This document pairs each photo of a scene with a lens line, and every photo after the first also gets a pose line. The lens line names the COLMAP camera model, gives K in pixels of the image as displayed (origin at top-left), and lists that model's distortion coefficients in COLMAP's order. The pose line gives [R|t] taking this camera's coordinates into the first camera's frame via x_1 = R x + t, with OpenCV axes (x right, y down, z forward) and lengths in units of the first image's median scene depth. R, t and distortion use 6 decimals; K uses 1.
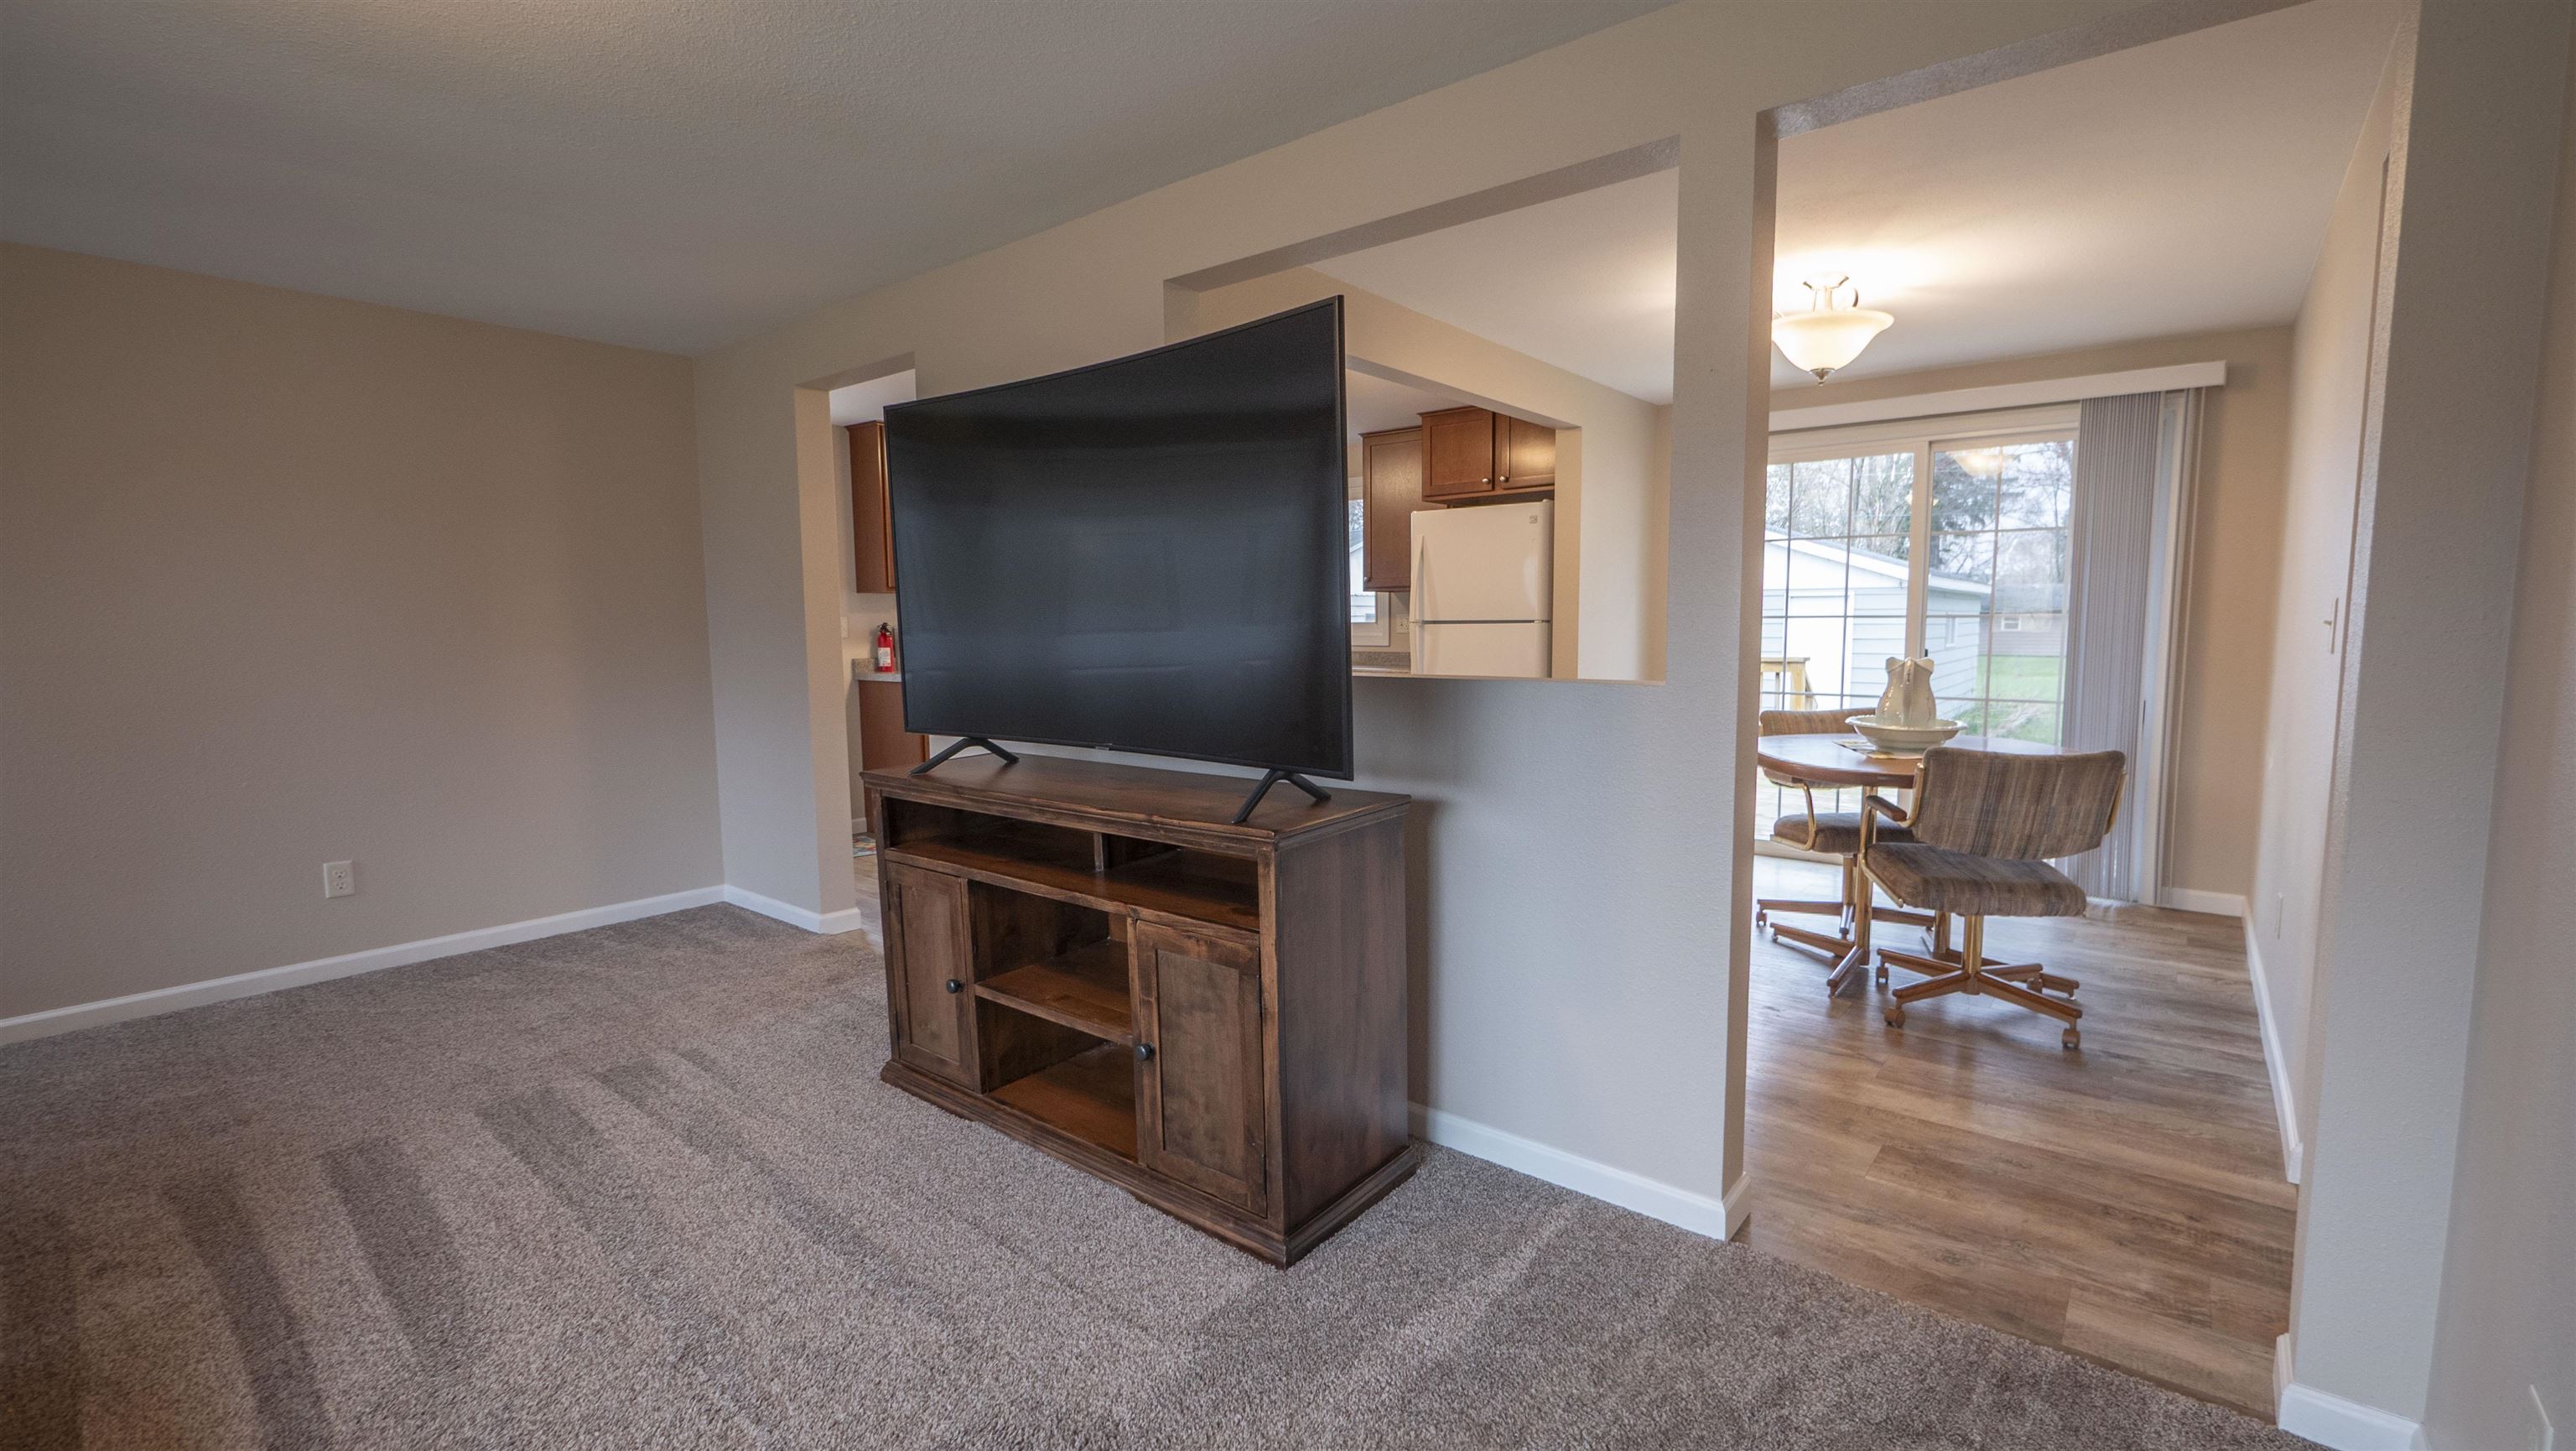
lens RADIAL K [[1098.8, 0, 1296.5], [0, 1098.8, 730.7], [0, 0, 1]] dist [-0.002097, -0.000475]
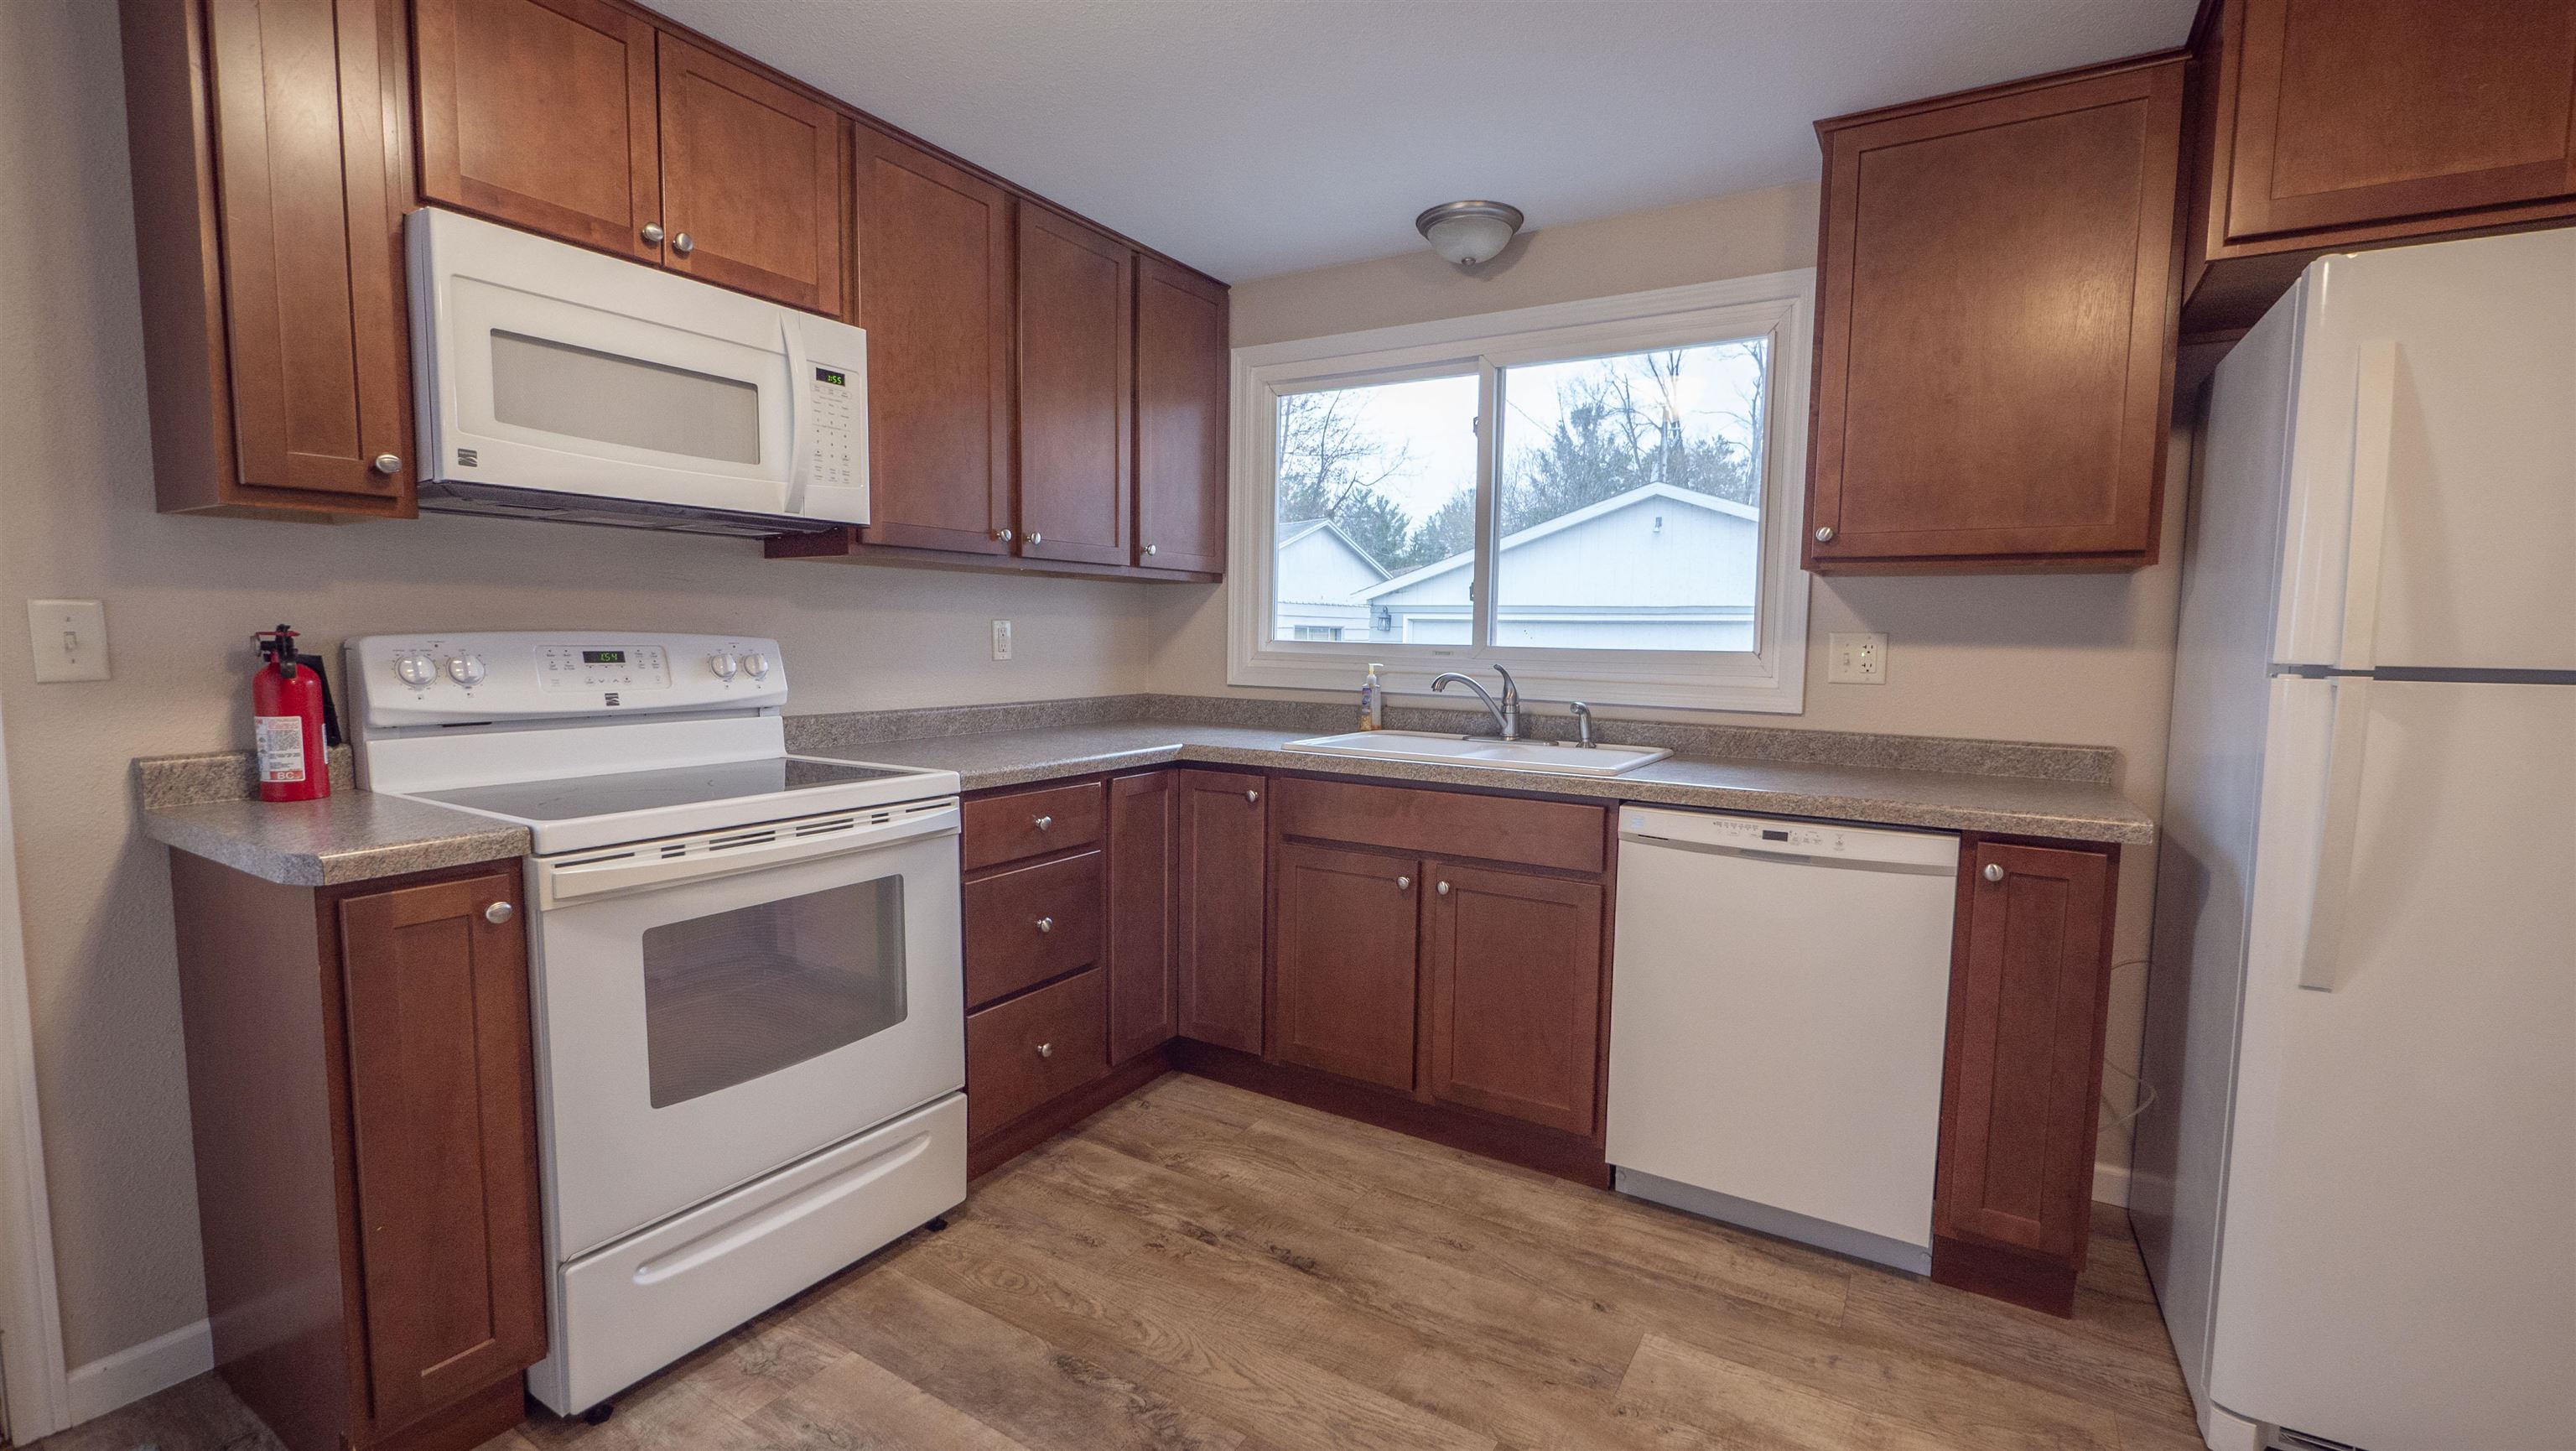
lens RADIAL K [[1098.8, 0, 1296.5], [0, 1098.8, 730.7], [0, 0, 1]] dist [-0.002097, -0.000475]
pose [[0.991170, 0.010516, 0.132183, -0.204588], [-0.009237, 0.999904, -0.010283, -0.092290], [-0.132278, 0.008971, 0.991172, 0.895077]]
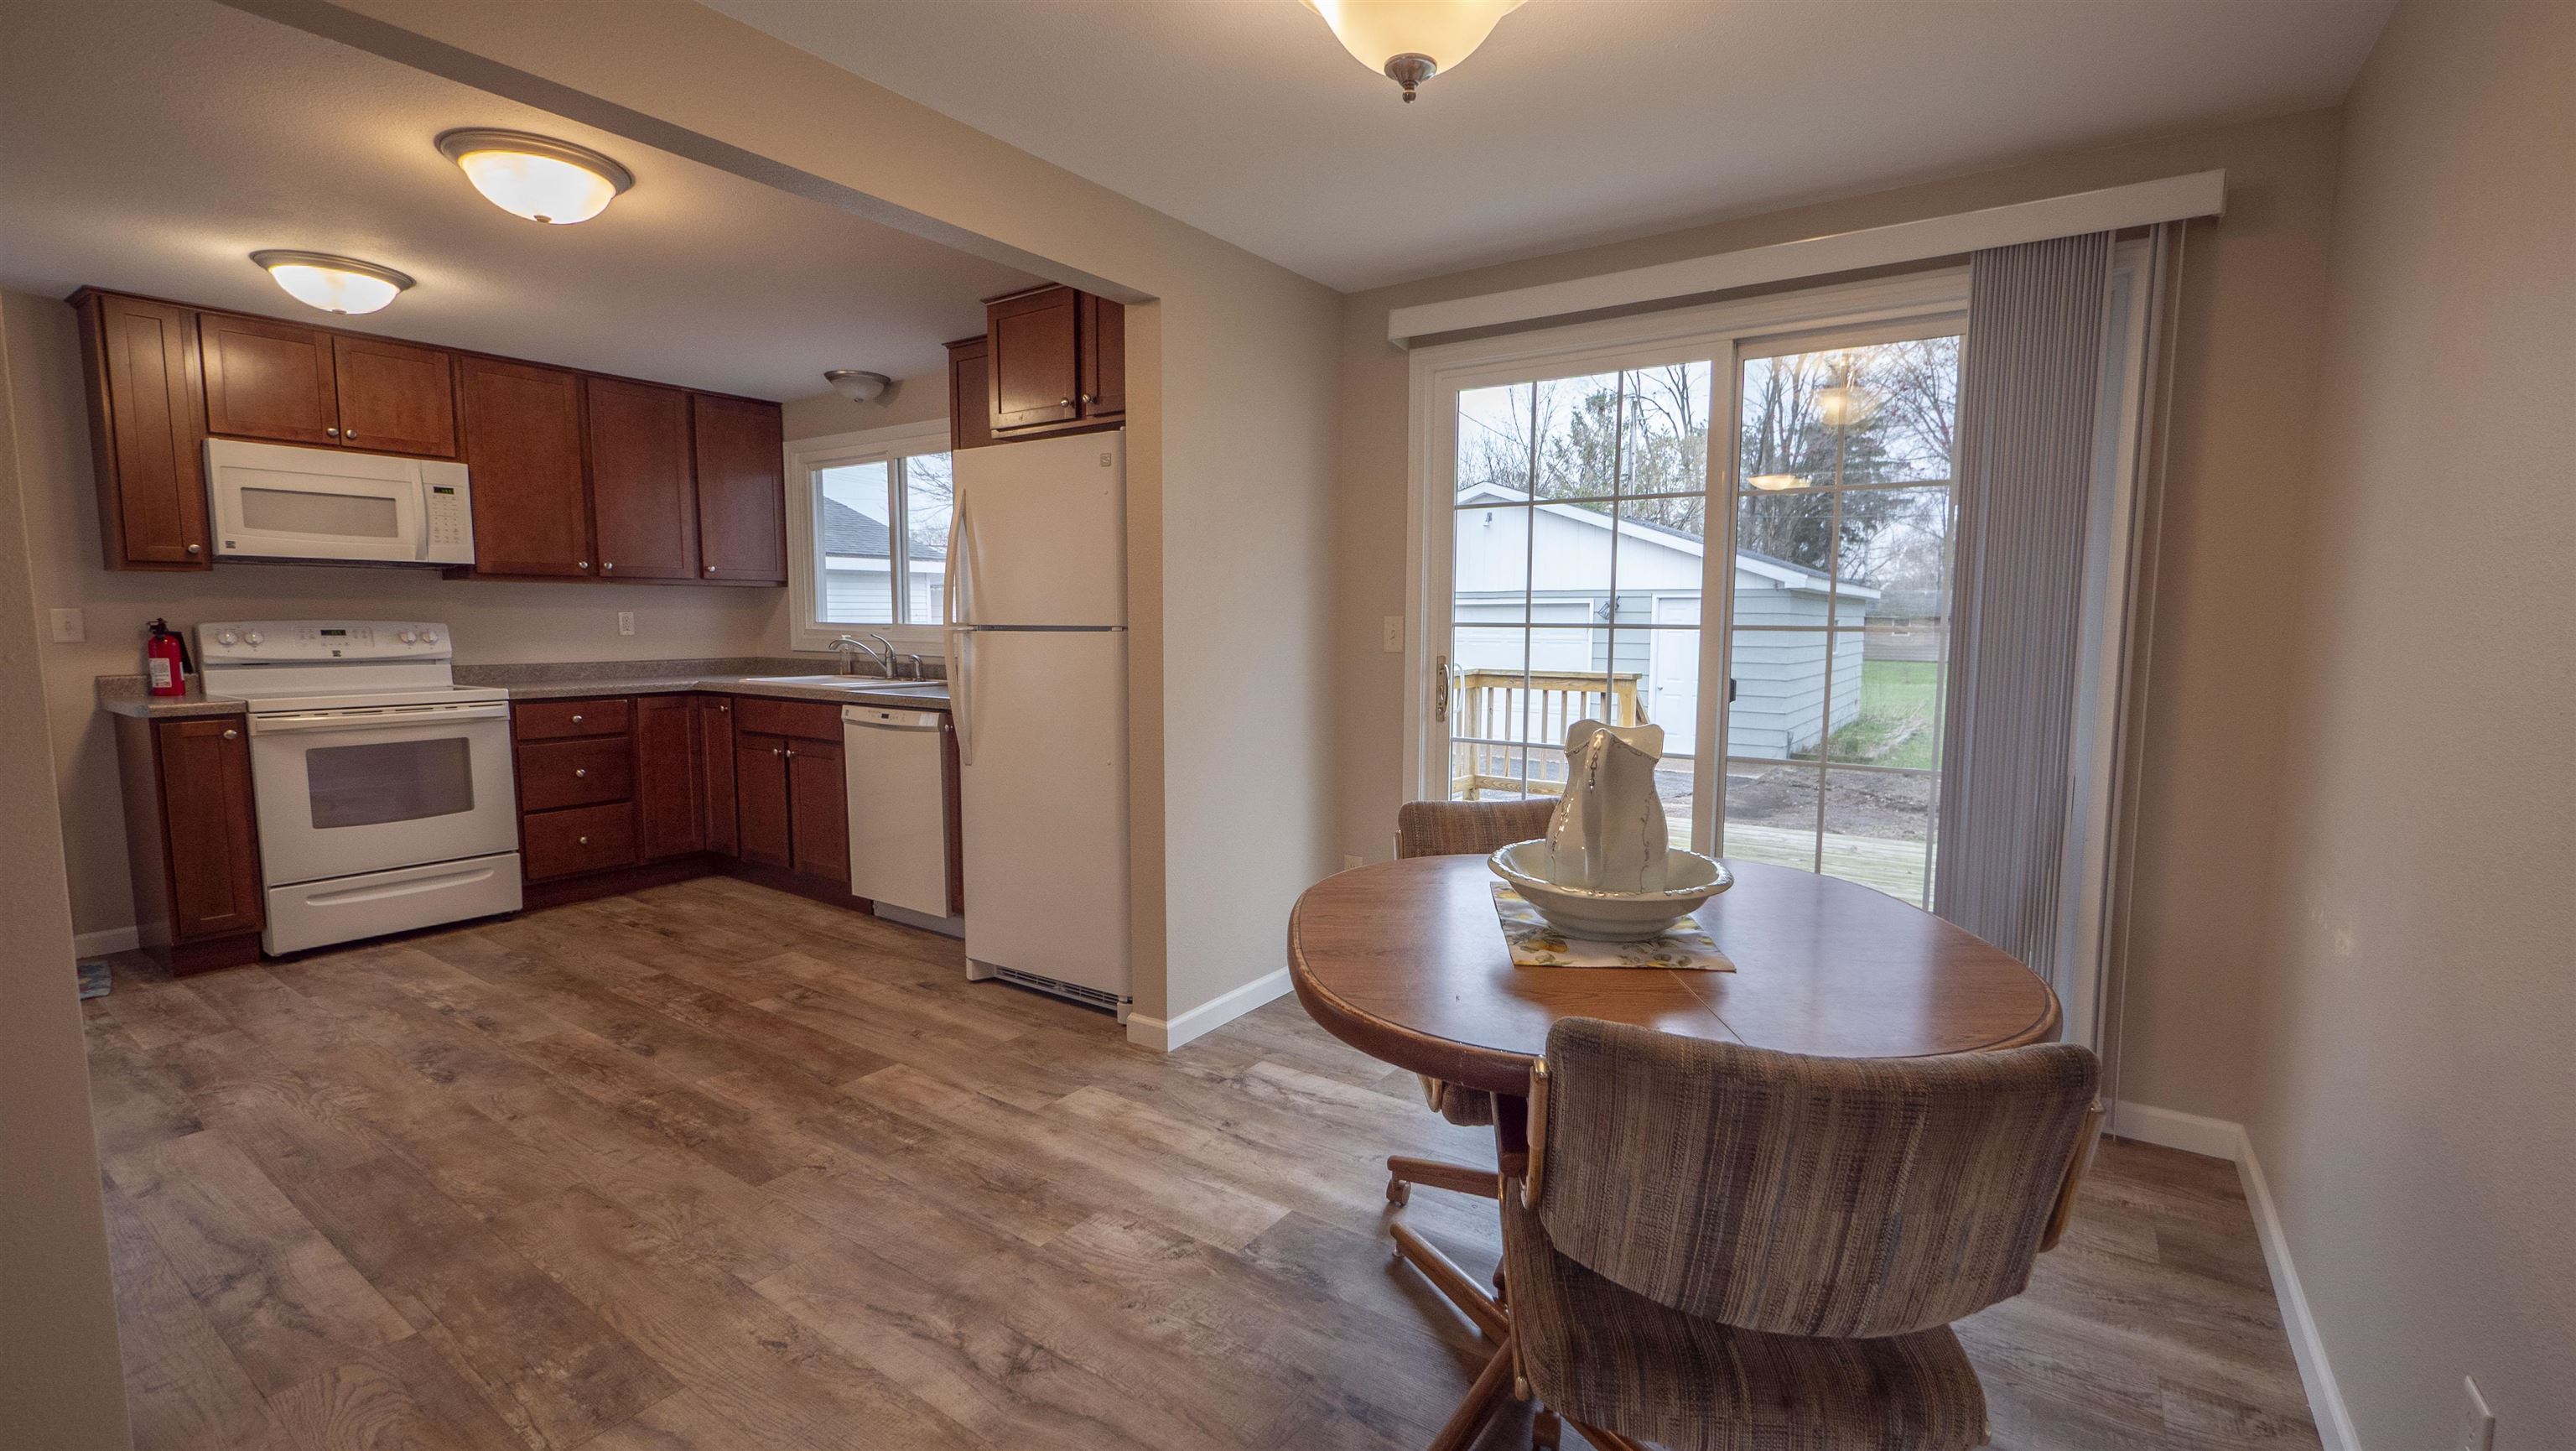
lens RADIAL K [[1096.7, 0, 1300.7], [0, 1096.7, 727.6], [0, 0, 1]] dist [-0.002610, 0.000449]
pose [[0.997205, 0.003601, 0.074627, 0.298280], [-0.003559, 0.999993, -0.000693, -0.048666], [-0.074629, 0.000425, 0.997211, 0.419825]]
